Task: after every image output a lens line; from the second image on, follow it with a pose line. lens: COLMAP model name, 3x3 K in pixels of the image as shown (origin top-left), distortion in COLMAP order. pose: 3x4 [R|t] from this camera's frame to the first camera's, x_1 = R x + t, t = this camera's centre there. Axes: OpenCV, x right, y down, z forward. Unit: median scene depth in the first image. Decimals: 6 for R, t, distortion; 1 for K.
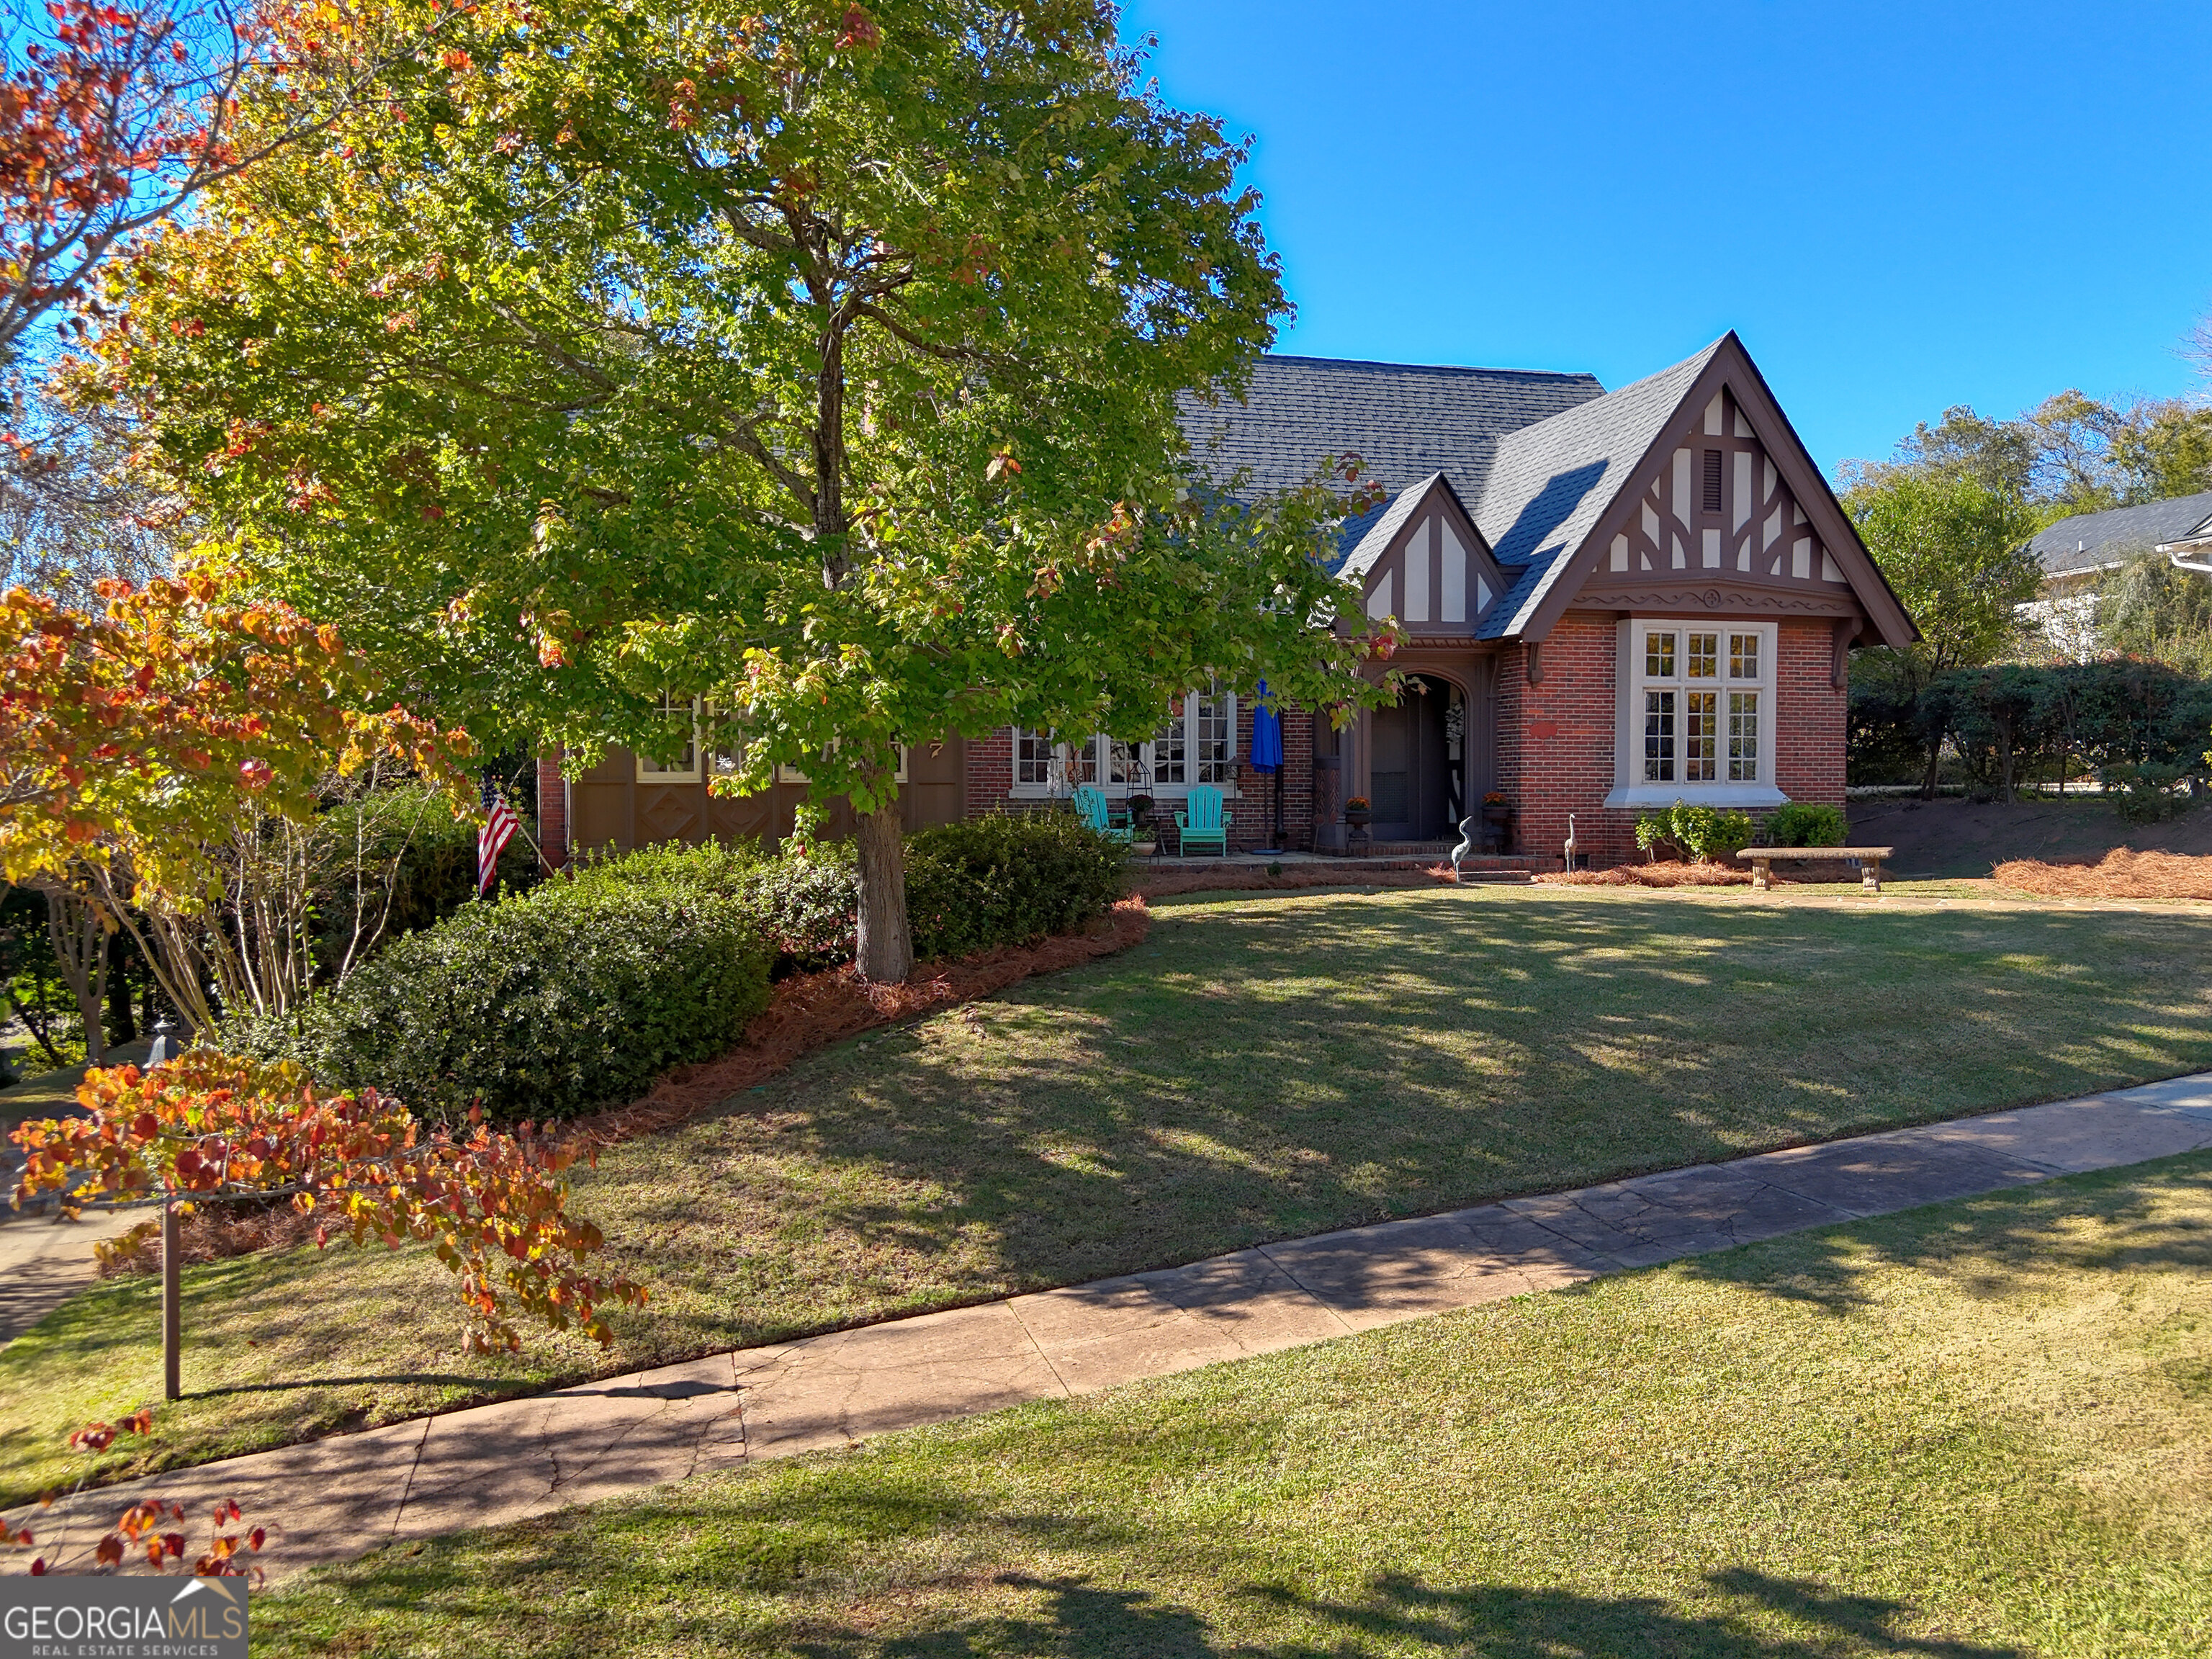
lens RADIAL K [[1657.5, 0, 1106.0], [0, 1657.5, 829.5], [0, 0, 1]] dist [0.042908, -0.000527]
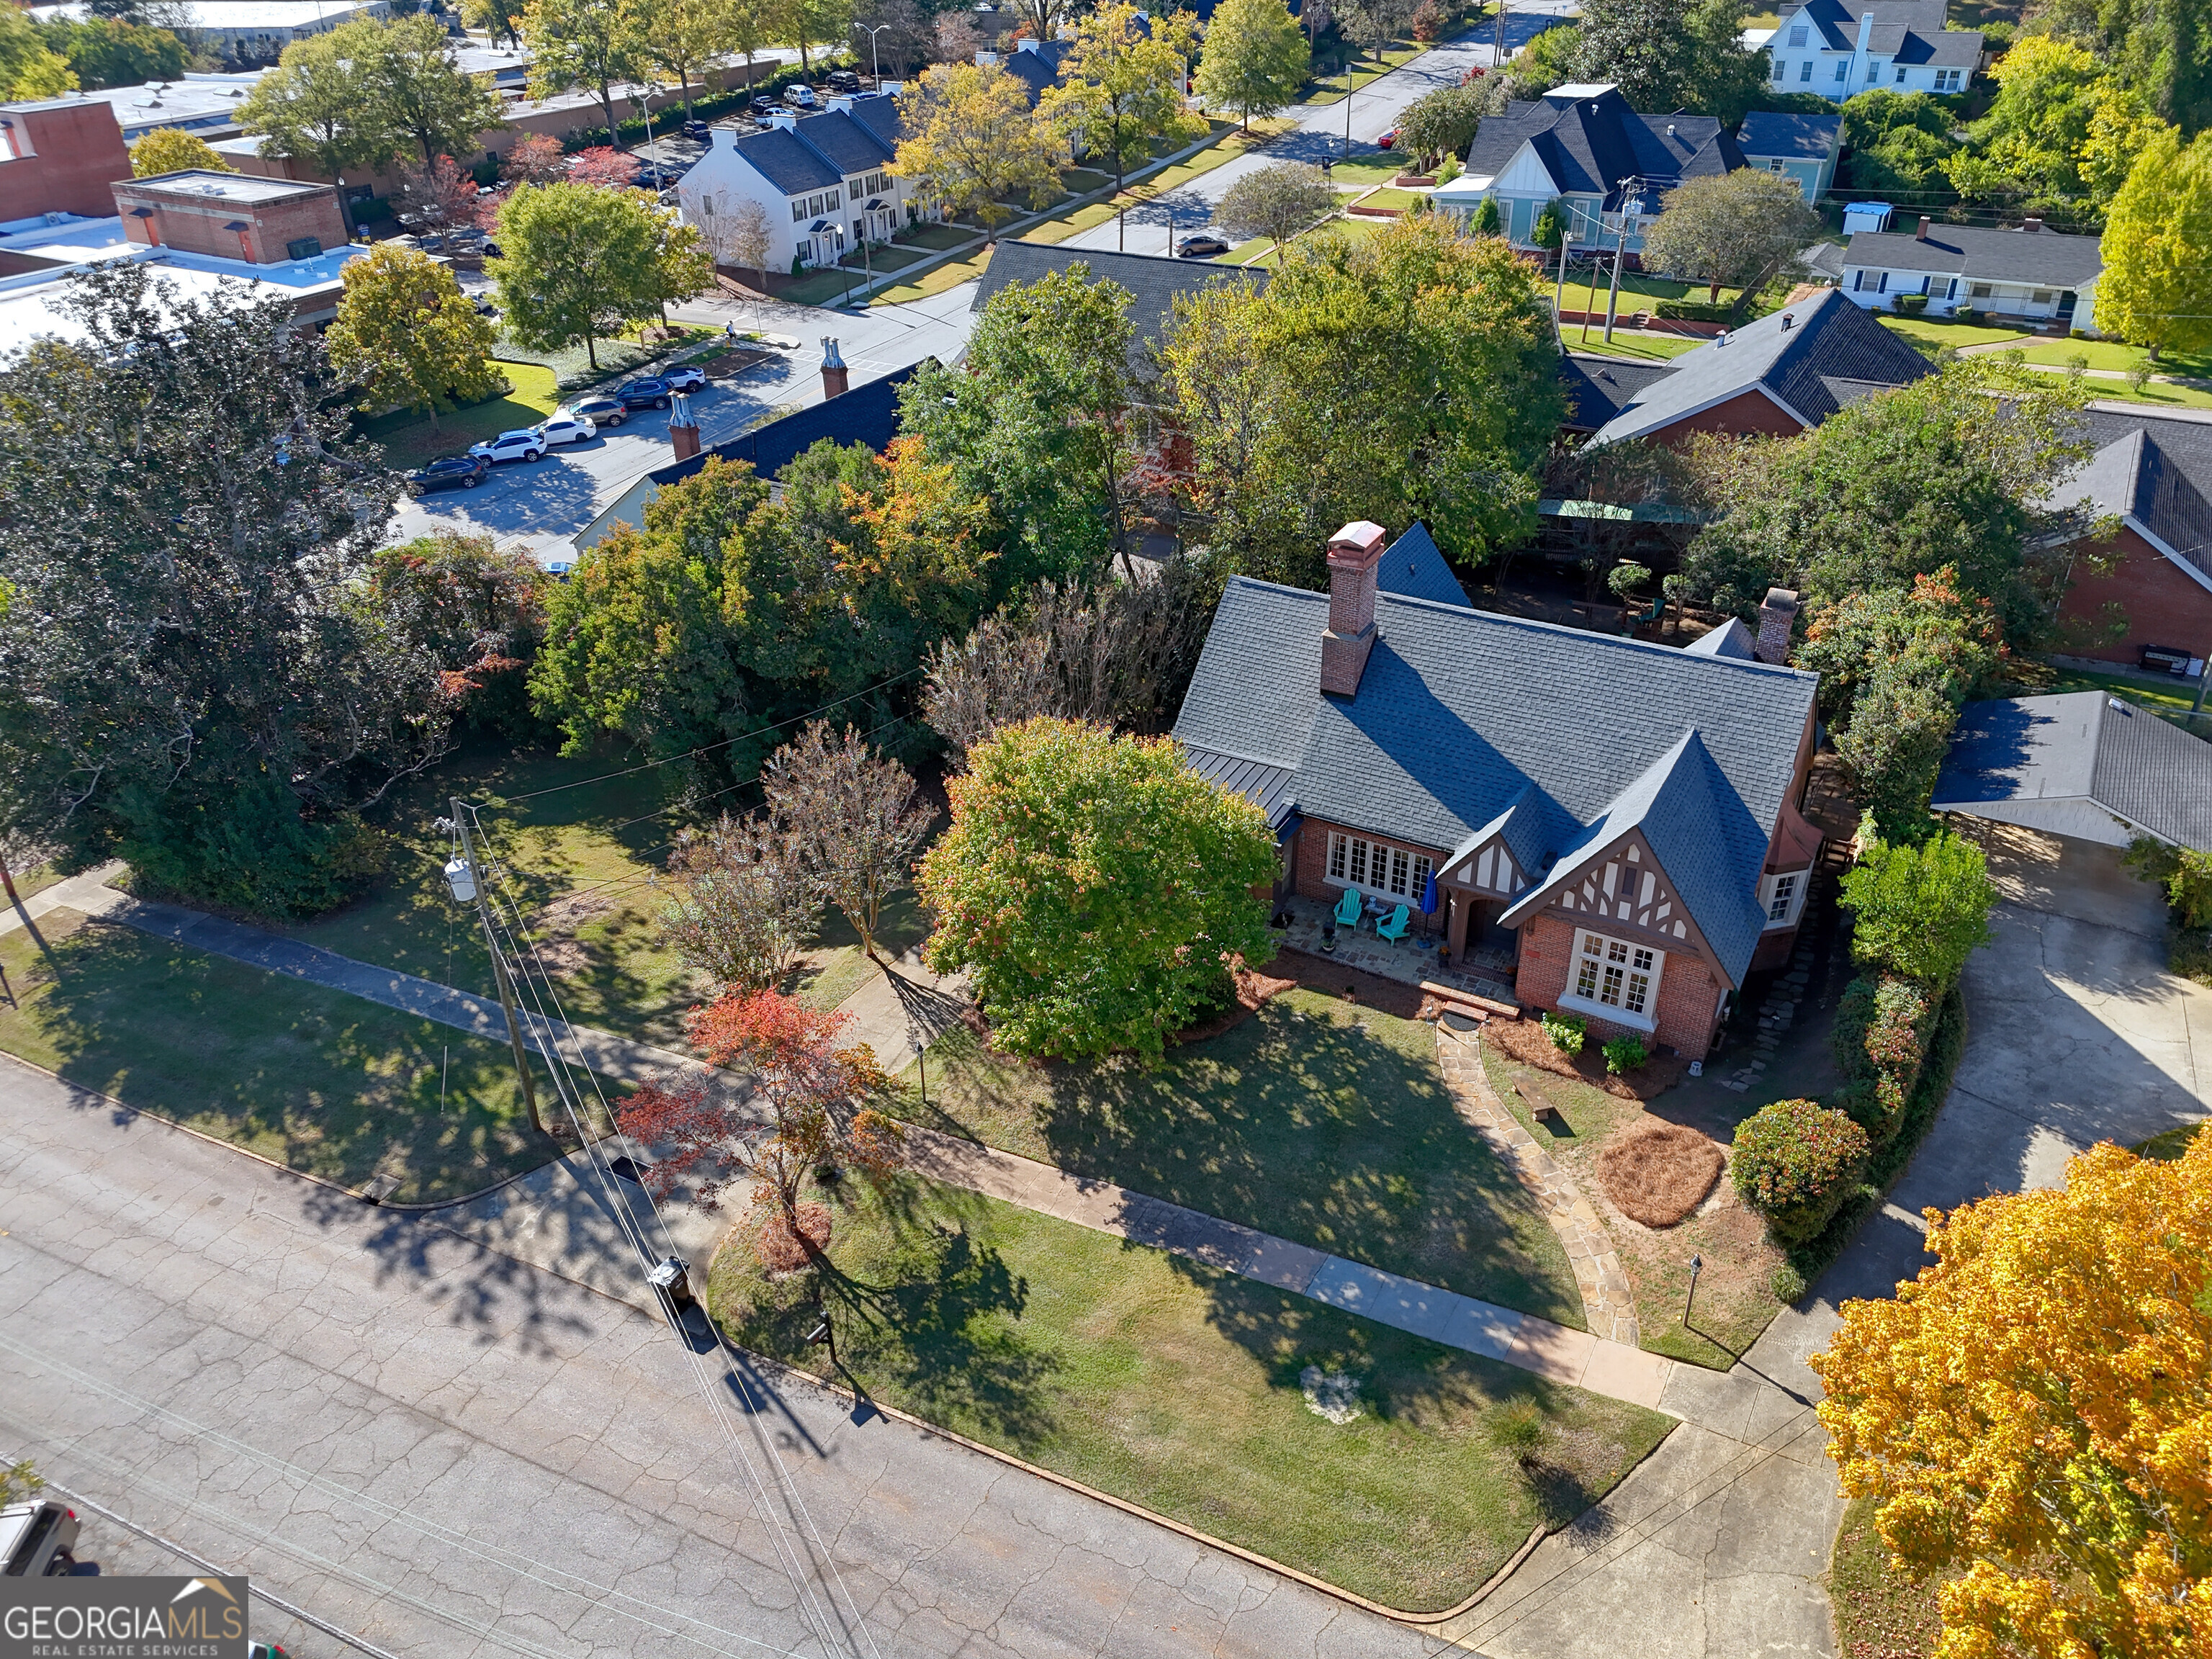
lens RADIAL K [[1657.5, 0, 1106.0], [0, 1657.5, 829.5], [0, 0, 1]] dist [0.042908, -0.000527]
pose [[0.675080, 0.375214, -0.635202, 1.136523], [-0.002437, 0.862134, 0.506674, -1.211845], [0.737741, -0.340498, 0.582924, -0.520194]]
